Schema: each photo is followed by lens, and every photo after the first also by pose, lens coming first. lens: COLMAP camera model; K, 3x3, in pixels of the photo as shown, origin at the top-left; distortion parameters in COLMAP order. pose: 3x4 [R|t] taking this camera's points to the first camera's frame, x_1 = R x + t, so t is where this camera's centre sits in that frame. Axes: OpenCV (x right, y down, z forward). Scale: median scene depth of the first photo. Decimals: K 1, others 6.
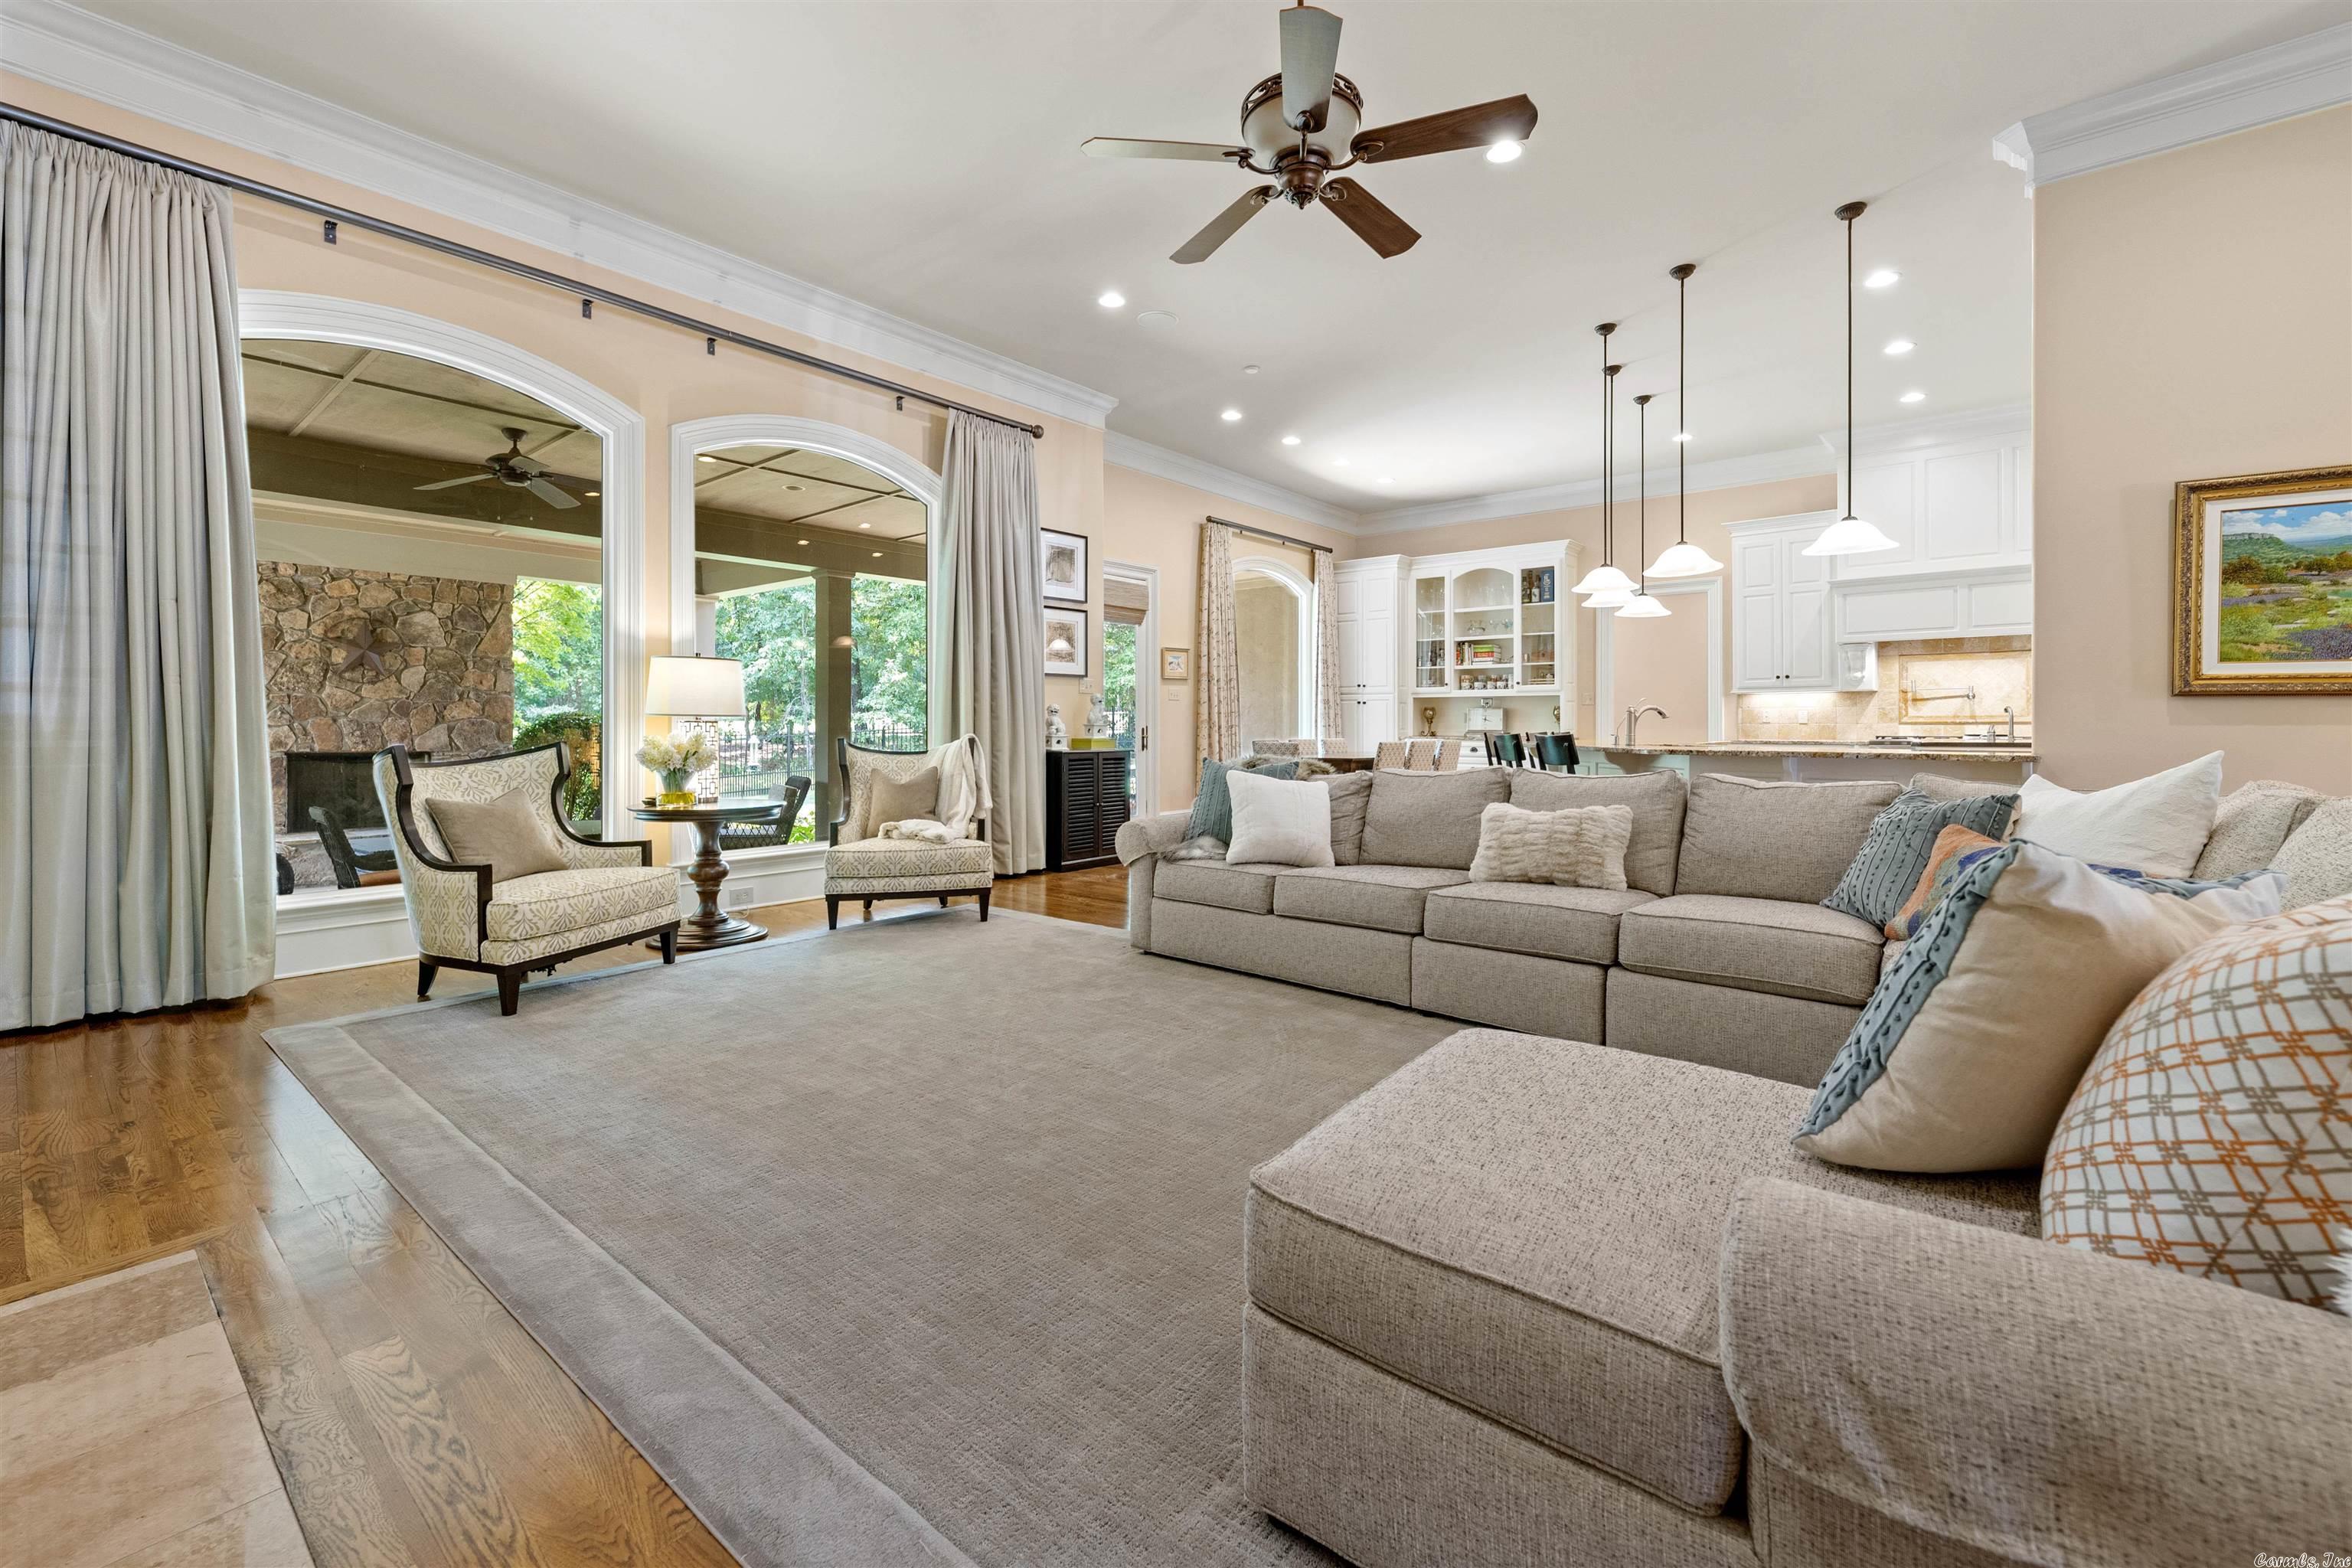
lens RADIAL K [[967.6, 0, 1167.1], [0, 967.6, 746.3], [0, 0, 1]] dist [0.016662, -0.007336]
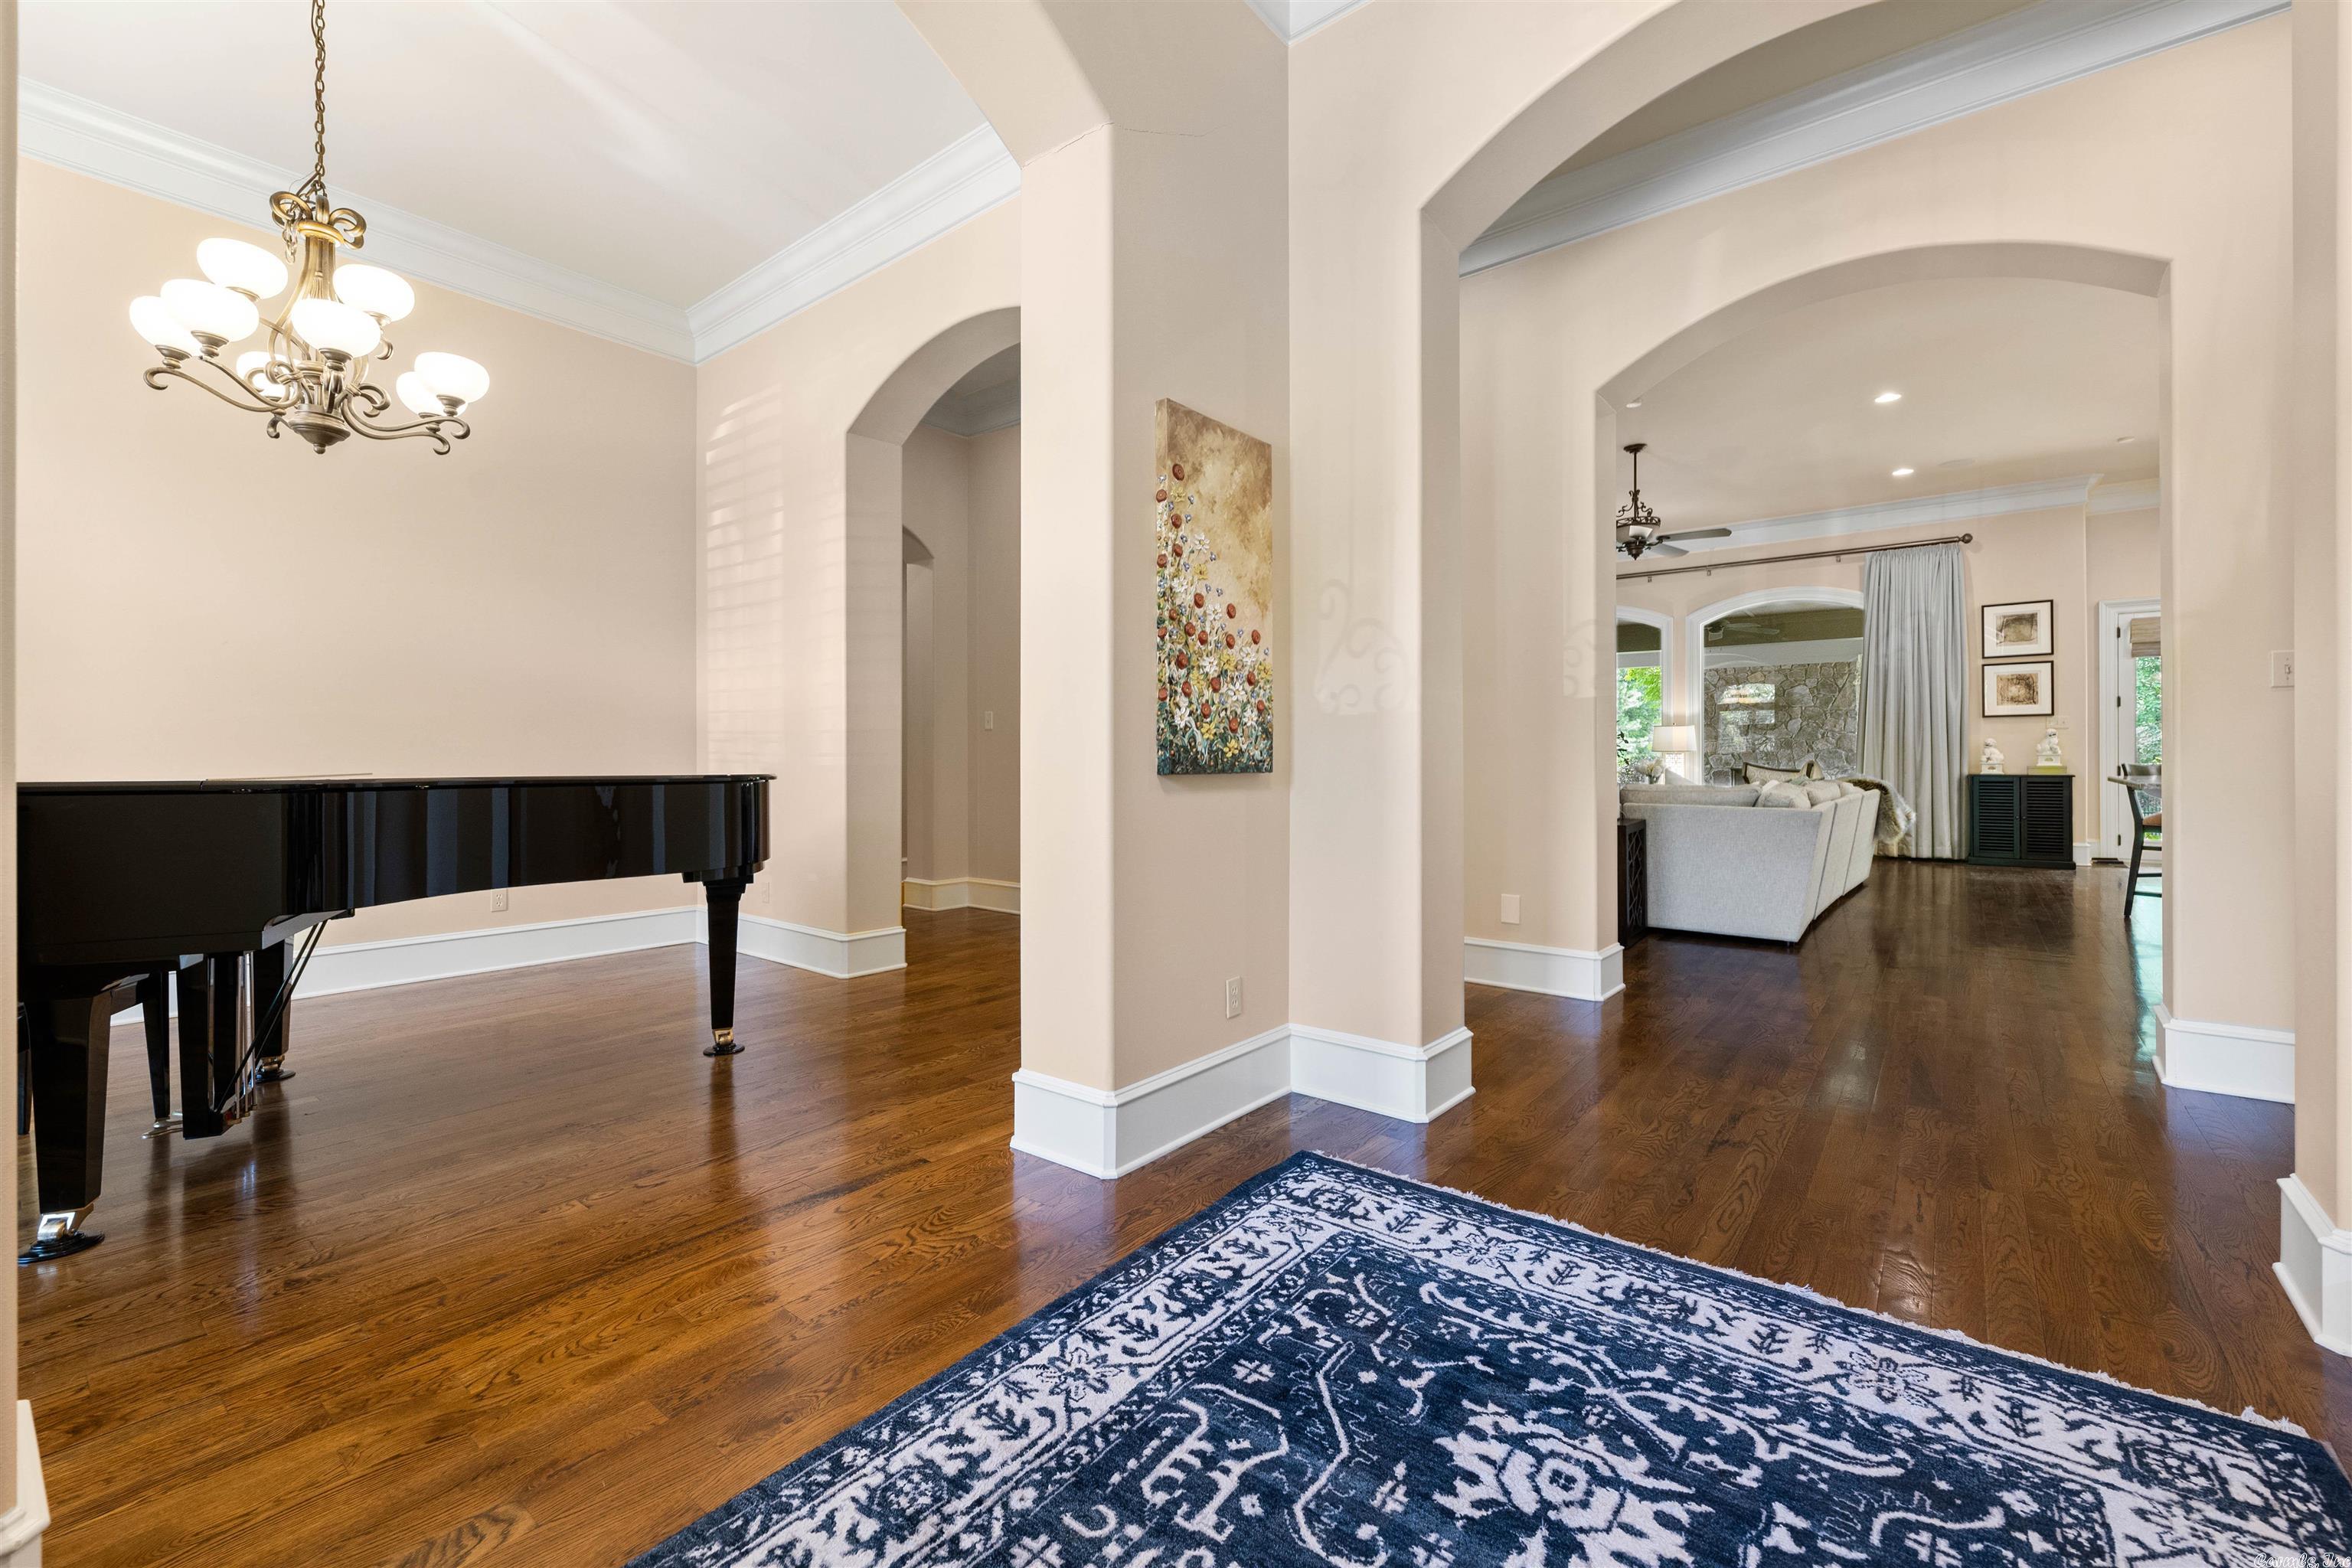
lens RADIAL K [[967.6, 0, 1167.1], [0, 967.6, 746.3], [0, 0, 1]] dist [0.016662, -0.007336]
pose [[0.006930, -0.003351, -0.999970, 1.132534], [-0.024151, 0.999702, -0.003518, -0.003129], [0.999684, 0.024174, 0.006847, -0.109008]]
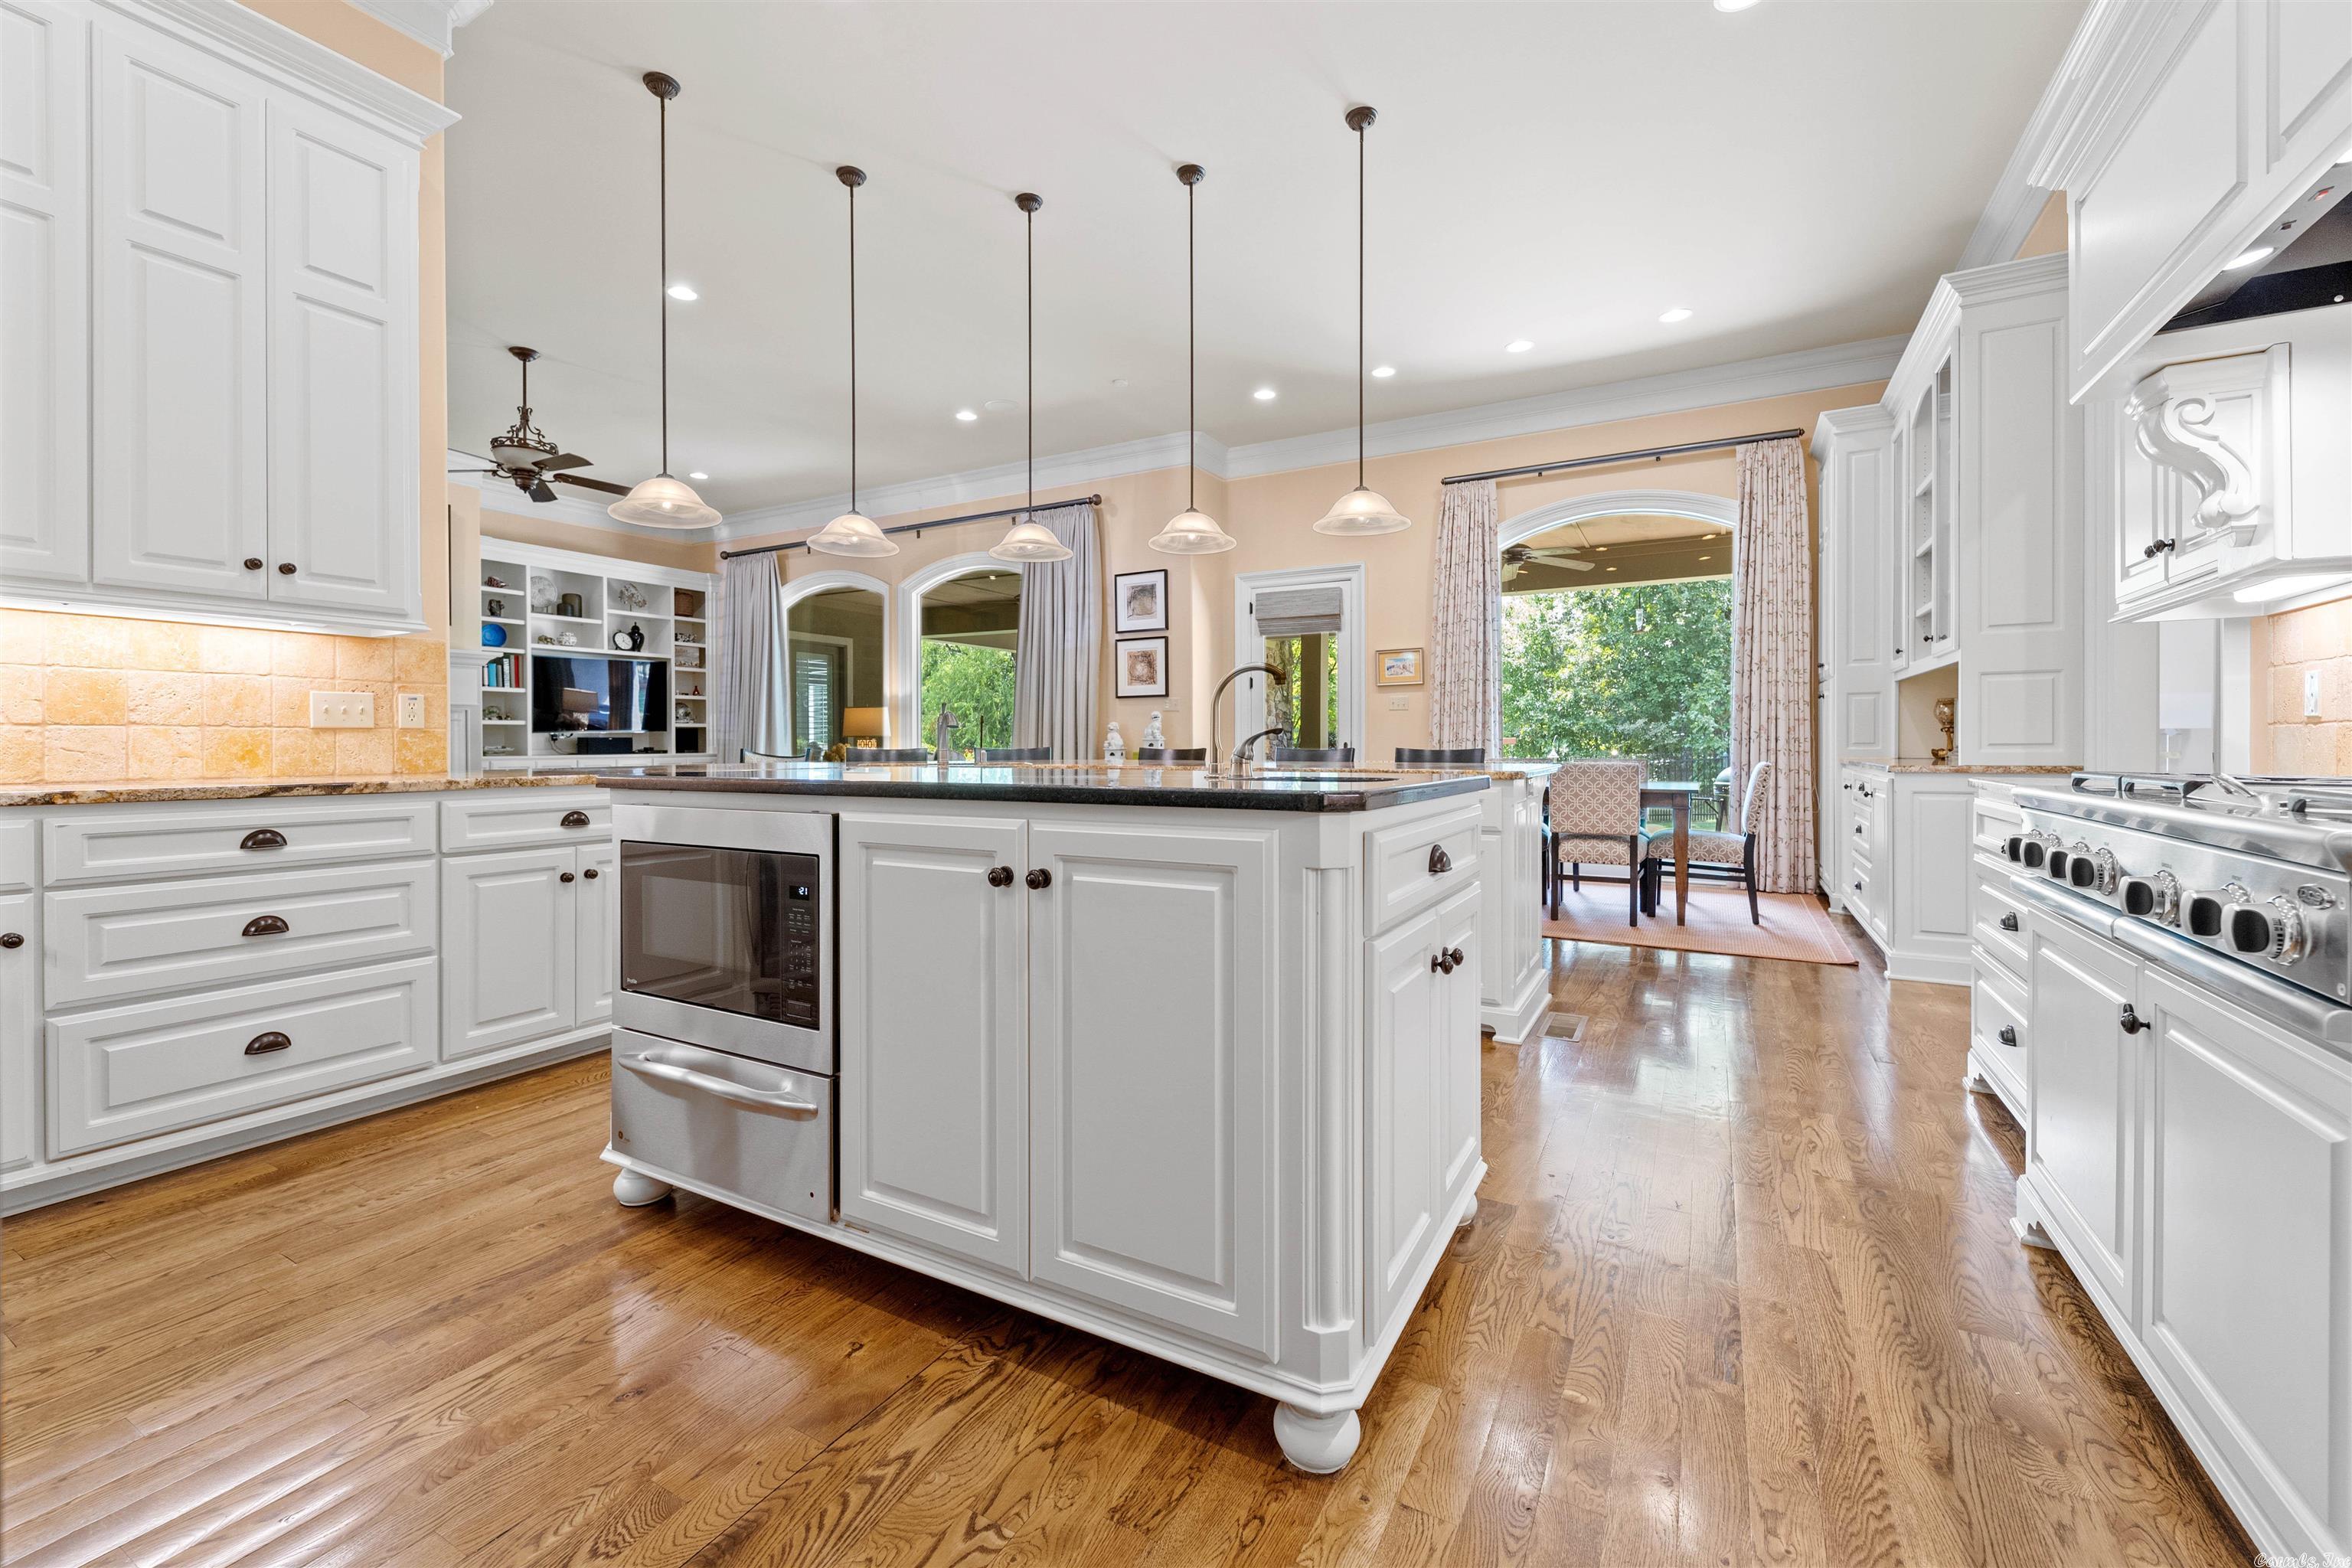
lens RADIAL K [[967.6, 0, 1167.1], [0, 967.6, 746.3], [0, 0, 1]] dist [0.016662, -0.007336]
pose [[0.173803, 0.003063, -0.984776, 1.004649], [-0.020154, 0.999797, -0.000447, -0.015607], [0.984574, 0.019925, 0.173830, 0.820462]]
